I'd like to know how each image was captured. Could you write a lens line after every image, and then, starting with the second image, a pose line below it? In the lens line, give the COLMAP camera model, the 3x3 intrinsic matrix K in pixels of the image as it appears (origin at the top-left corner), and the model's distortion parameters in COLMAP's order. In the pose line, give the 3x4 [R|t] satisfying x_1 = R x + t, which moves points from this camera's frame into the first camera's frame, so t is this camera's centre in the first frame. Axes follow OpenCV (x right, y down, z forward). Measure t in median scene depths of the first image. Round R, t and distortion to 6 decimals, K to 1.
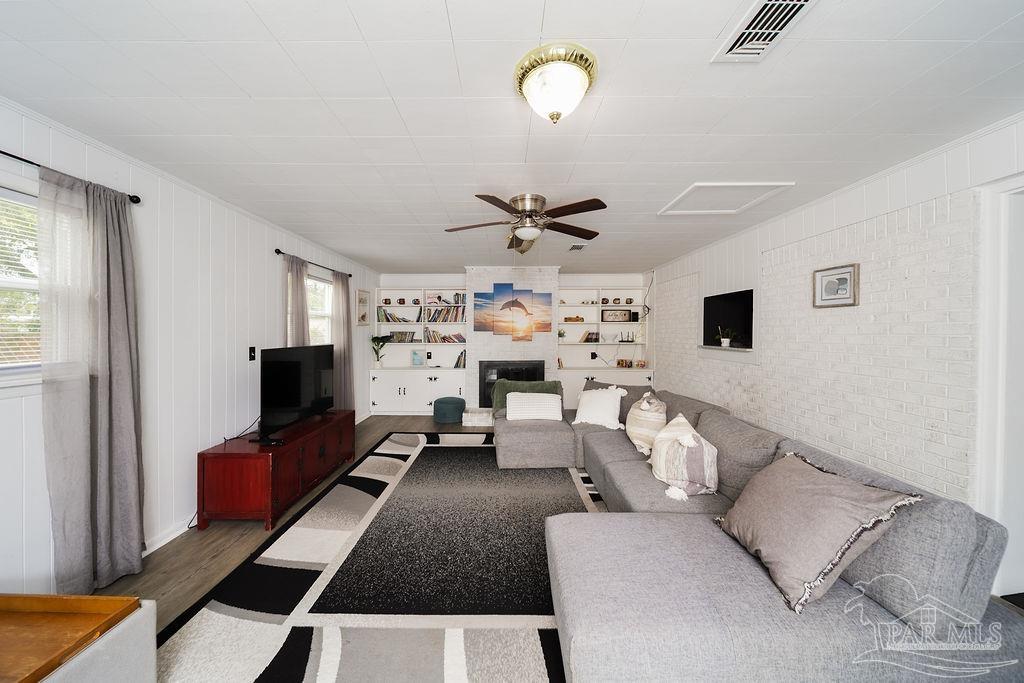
lens RADIAL K [[361.2, 0, 504.9], [0, 361.2, 337.3], [0, 0, 1]] dist [-0.002684, -0.000187]
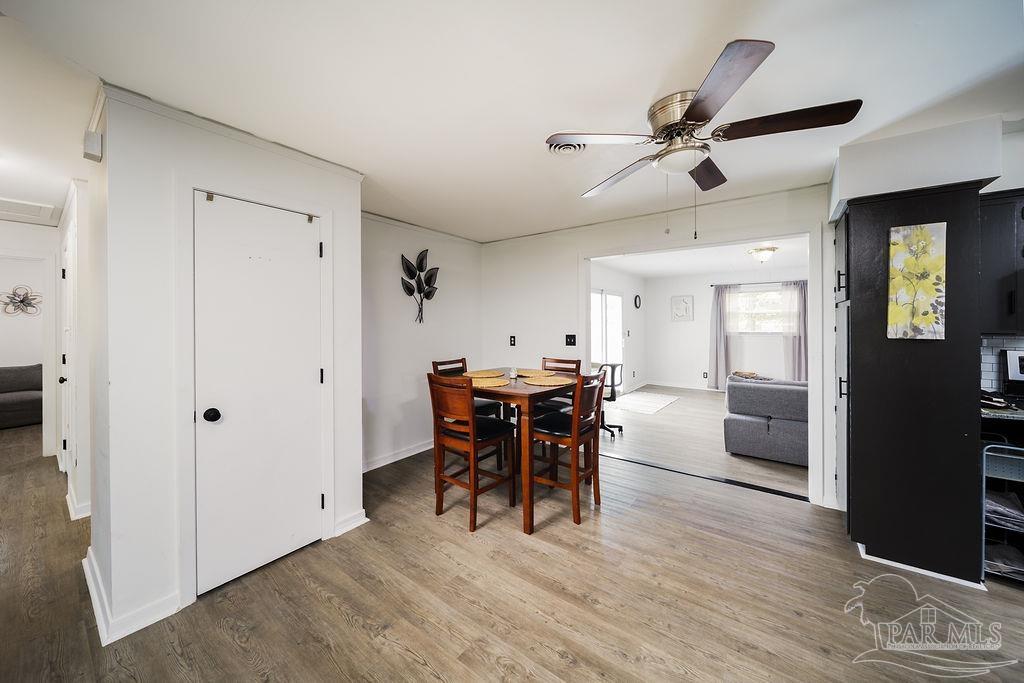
lens RADIAL K [[361.2, 0, 524.8], [0, 361.2, 324.2], [0, 0, 1]] dist [-0.002684, -0.000187]
pose [[-0.570001, 0.004442, -0.821632, 1.221305], [-0.007440, 0.999916, 0.010567, -0.008872], [0.821611, 0.012136, -0.569920, 0.316508]]
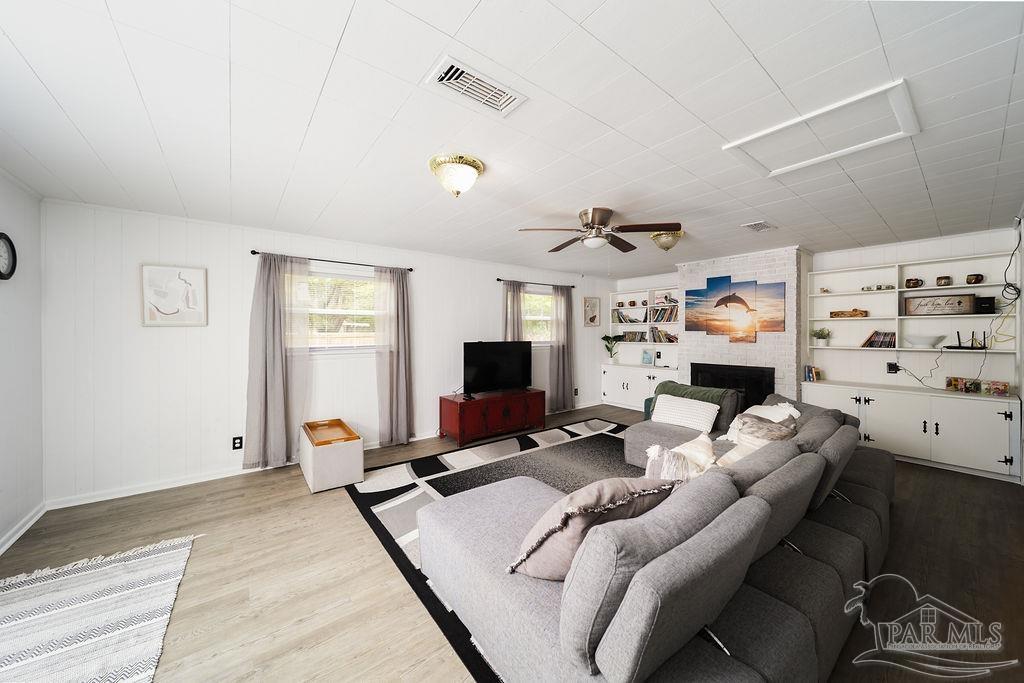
lens RADIAL K [[361.2, 0, 510.6], [0, 361.2, 332.9], [0, 0, 1]] dist [-0.002684, -0.000187]
pose [[0.612666, 0.001966, -0.790339, 0.436691], [-0.011940, 0.999906, -0.006768, 0.000005], [0.790251, 0.013584, 0.612632, 0.068730]]
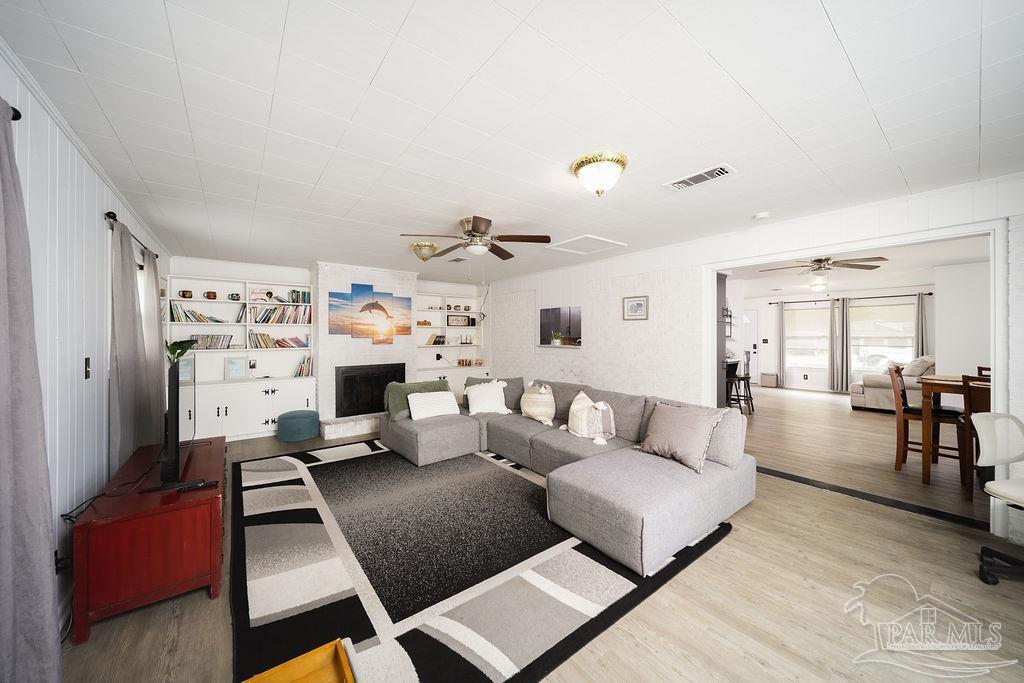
lens RADIAL K [[361.2, 0, 509.2], [0, 361.2, 336.9], [0, 0, 1]] dist [-0.002684, -0.000187]
pose [[0.792606, -0.003628, 0.609723, -0.320217], [0.009850, 0.999928, -0.006854, 0.000249], [-0.609654, 0.011438, 0.792585, 0.011035]]
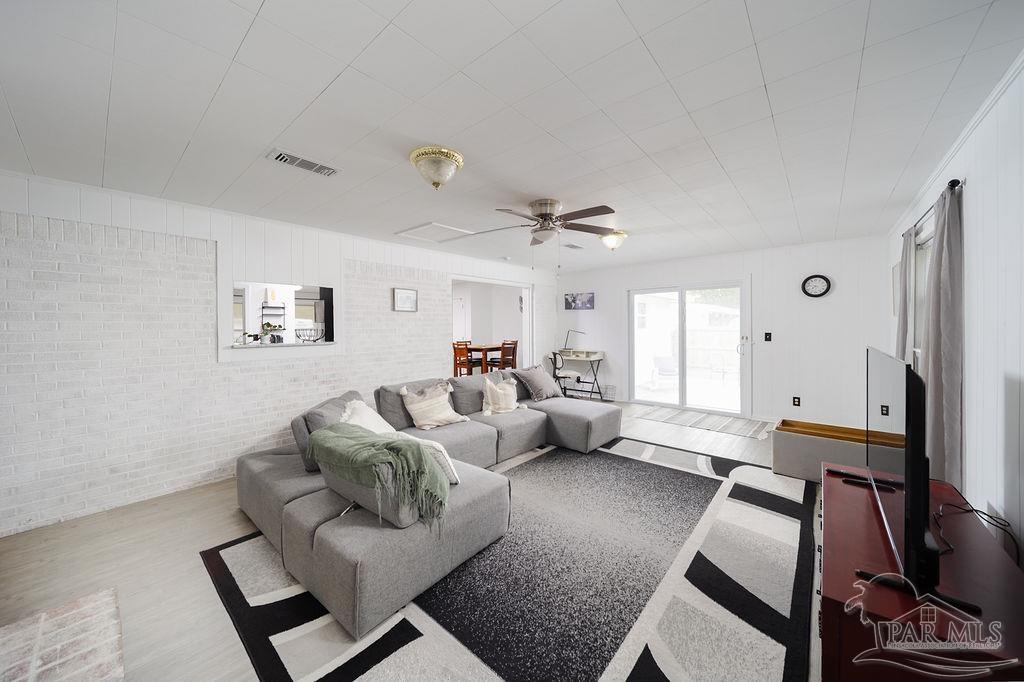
lens RADIAL K [[361.2, 0, 517.7], [0, 361.2, 328.0], [0, 0, 1]] dist [-0.002684, -0.000187]
pose [[-0.767052, 0.006490, 0.641552, -0.328350], [0.019846, 0.999710, 0.013615, -0.011001], [-0.641278, 0.023176, -0.766959, 1.076729]]
